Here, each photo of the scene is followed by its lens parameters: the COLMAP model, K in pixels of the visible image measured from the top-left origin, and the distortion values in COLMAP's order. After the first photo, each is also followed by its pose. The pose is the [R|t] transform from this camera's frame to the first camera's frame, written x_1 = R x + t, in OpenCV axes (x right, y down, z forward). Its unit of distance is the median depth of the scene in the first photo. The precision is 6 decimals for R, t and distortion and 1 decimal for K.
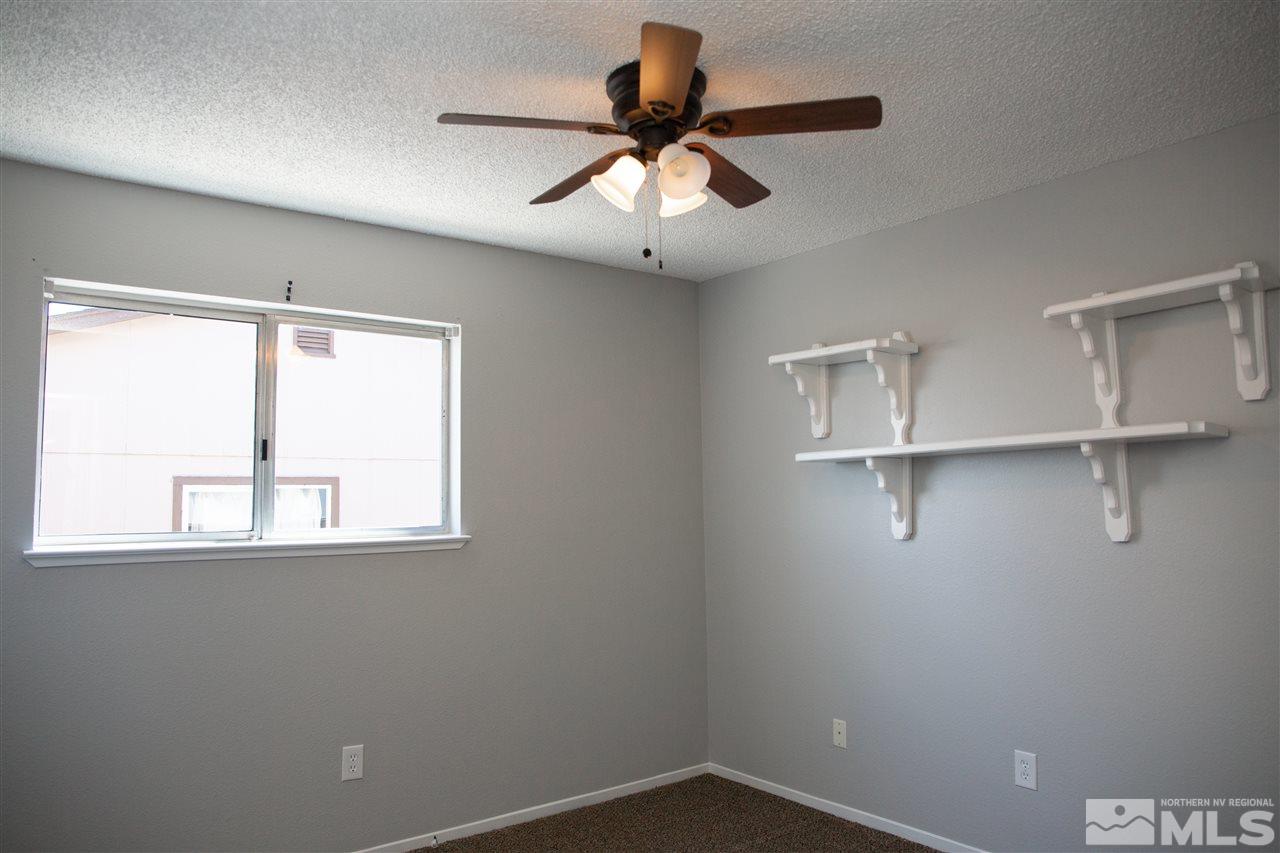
lens RADIAL K [[885.0, 0, 640.0], [0, 885.0, 426.5], [0, 0, 1]] dist [-0.032395, -0.000413]
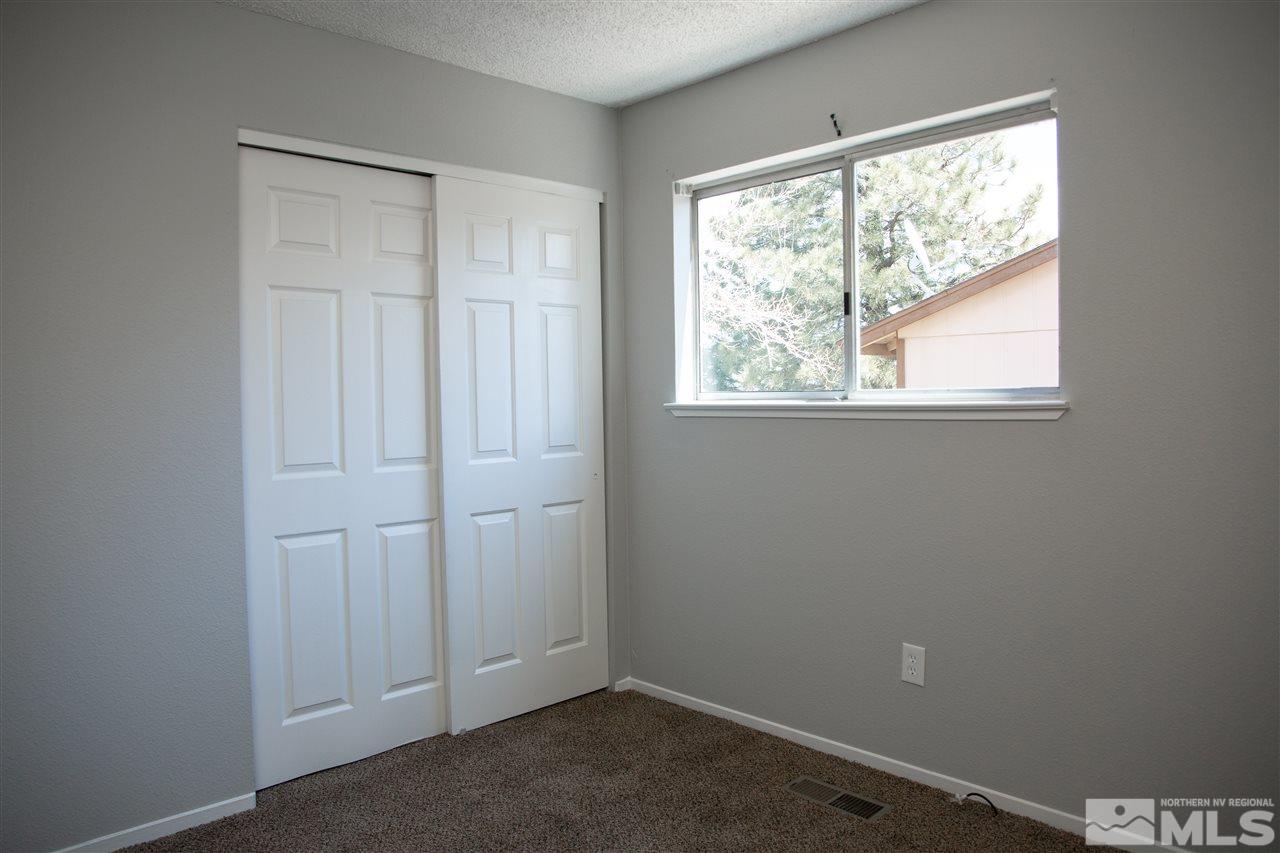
lens RADIAL K [[885.0, 0, 640.0], [0, 885.0, 426.5], [0, 0, 1]] dist [-0.032395, -0.000413]
pose [[0.128848, 0.054325, -0.990175, 0.471557], [0.105592, 0.992070, 0.068169, 0.067065], [0.986027, -0.113339, 0.122090, 0.640058]]
